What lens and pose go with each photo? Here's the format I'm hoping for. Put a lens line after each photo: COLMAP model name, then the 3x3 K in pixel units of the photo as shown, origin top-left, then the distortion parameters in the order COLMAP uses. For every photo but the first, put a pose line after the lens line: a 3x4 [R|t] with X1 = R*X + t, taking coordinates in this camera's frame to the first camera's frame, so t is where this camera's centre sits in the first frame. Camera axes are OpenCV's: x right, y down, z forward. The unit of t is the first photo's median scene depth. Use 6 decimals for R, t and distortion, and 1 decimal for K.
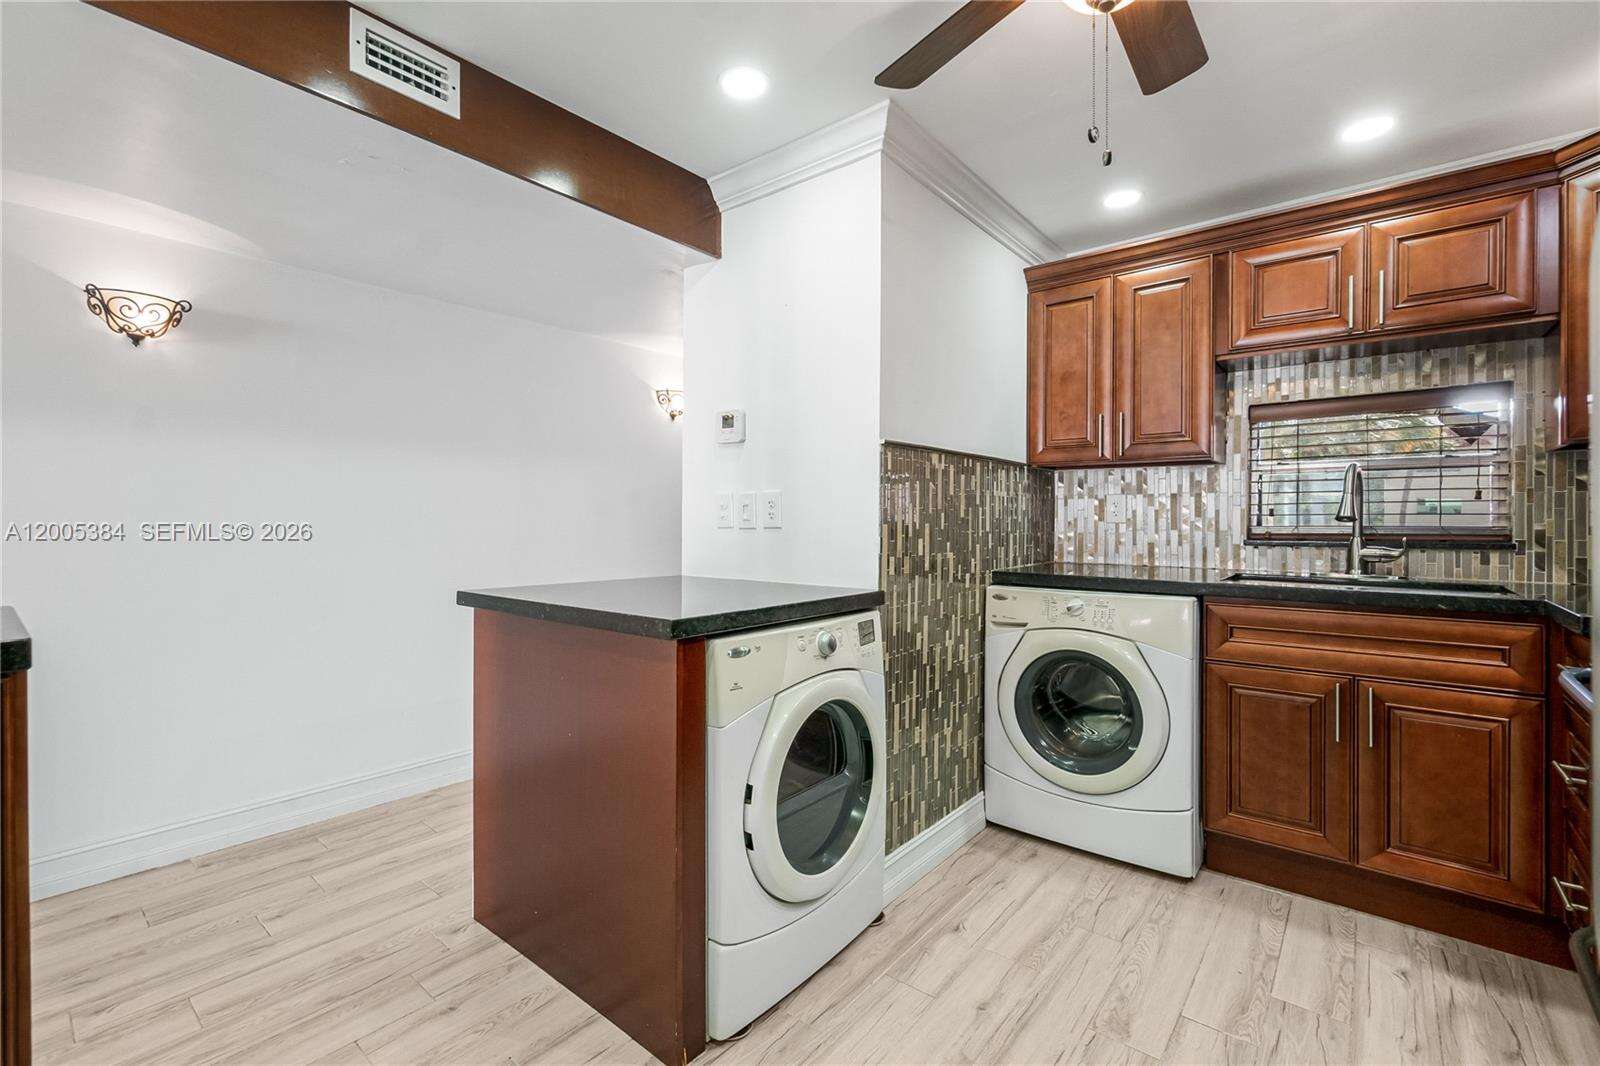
lens RADIAL K [[720.2, 0, 756.1], [0, 720.2, 521.0], [0, 0, 1]] dist [0.000539, 0.000892]
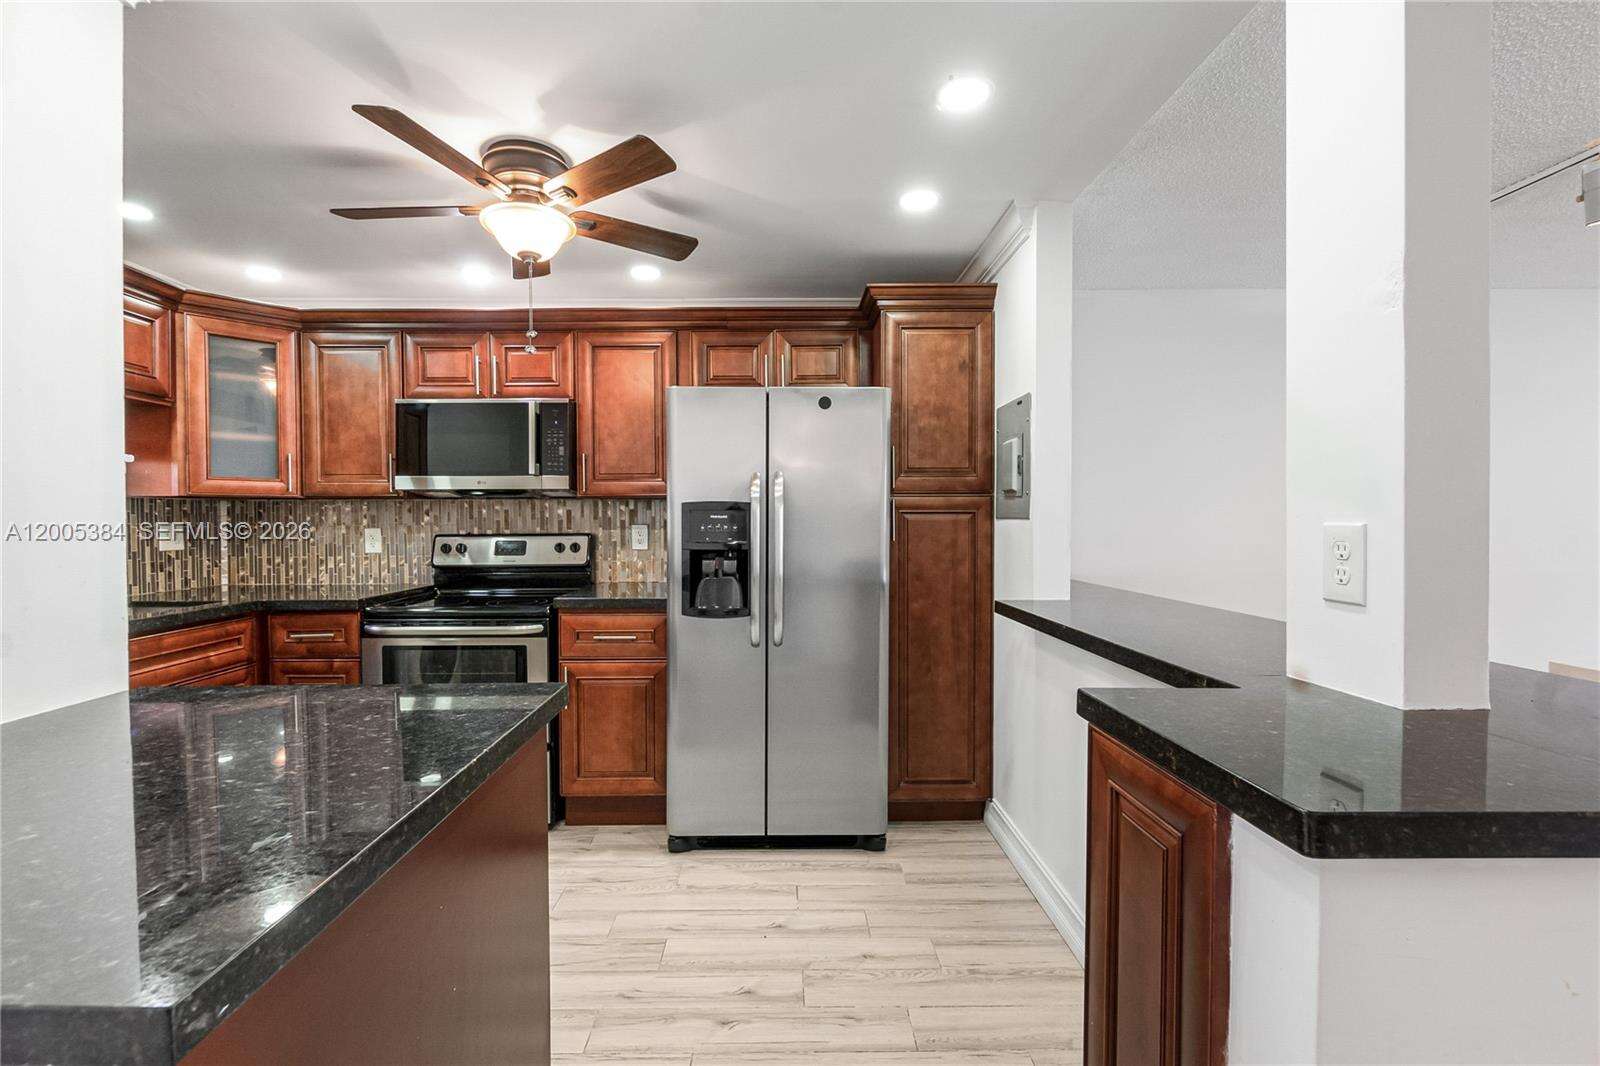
lens RADIAL K [[720.2, 0, 810.7], [0, 720.2, 535.2], [0, 0, 1]] dist [0.000539, 0.000892]
pose [[-0.713604, -0.013588, 0.700417, -0.636498], [0.002197, 0.999764, 0.021633, -0.046618], [-0.700546, 0.016976, -0.713406, 0.931628]]
